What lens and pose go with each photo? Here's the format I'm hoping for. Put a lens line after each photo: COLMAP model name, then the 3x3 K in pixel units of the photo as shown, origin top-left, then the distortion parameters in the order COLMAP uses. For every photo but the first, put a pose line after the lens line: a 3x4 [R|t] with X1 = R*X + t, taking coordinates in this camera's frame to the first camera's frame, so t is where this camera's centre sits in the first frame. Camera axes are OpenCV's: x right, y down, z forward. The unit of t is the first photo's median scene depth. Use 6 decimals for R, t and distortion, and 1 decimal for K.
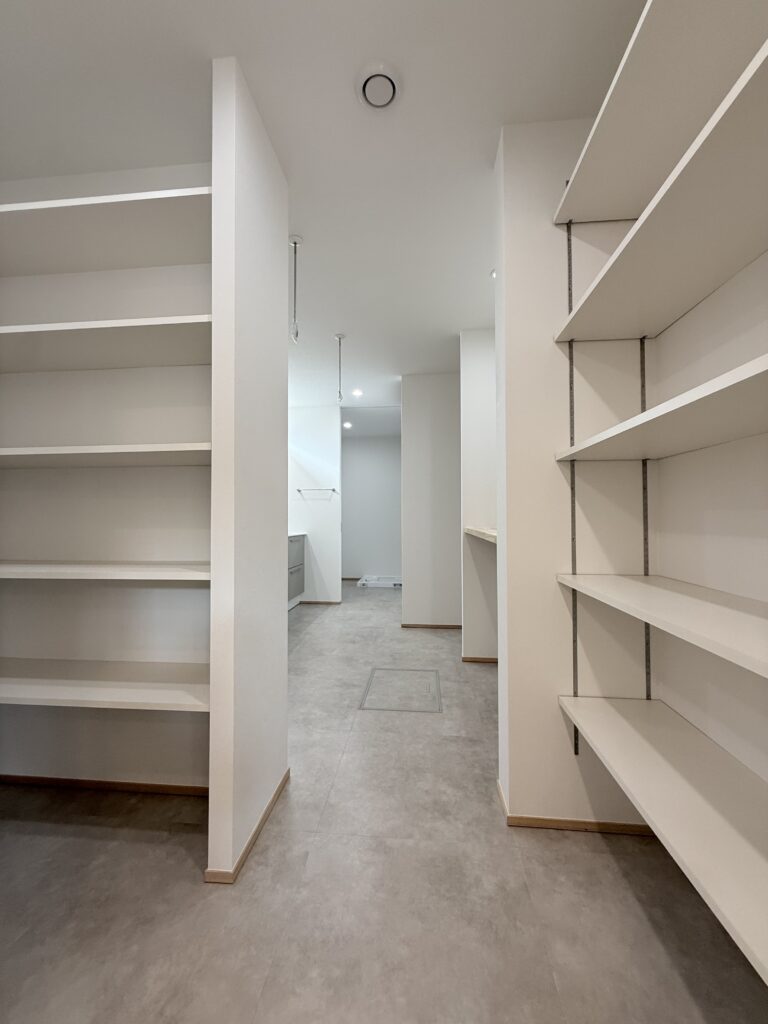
lens RADIAL K [[408.8, 0, 386.2], [0, 408.8, 514.7], [0, 0, 1]] dist [-0.000697, 0.000017]
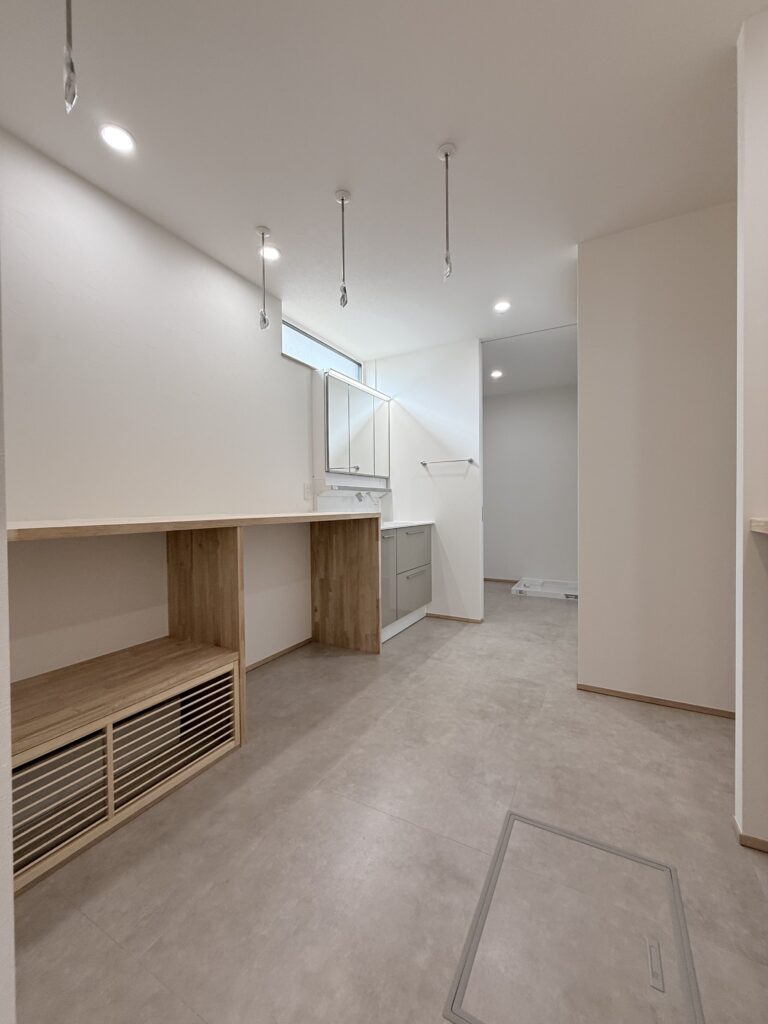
lens RADIAL K [[408.8, 0, 387.8], [0, 408.8, 509.6], [0, 0, 1]] dist [-0.000697, 0.000017]
pose [[0.921718, 0.000122, -0.387861, 0.015012], [0.008998, 0.999724, 0.021697, 0.008145], [0.387757, -0.023489, 0.921462, 0.366794]]
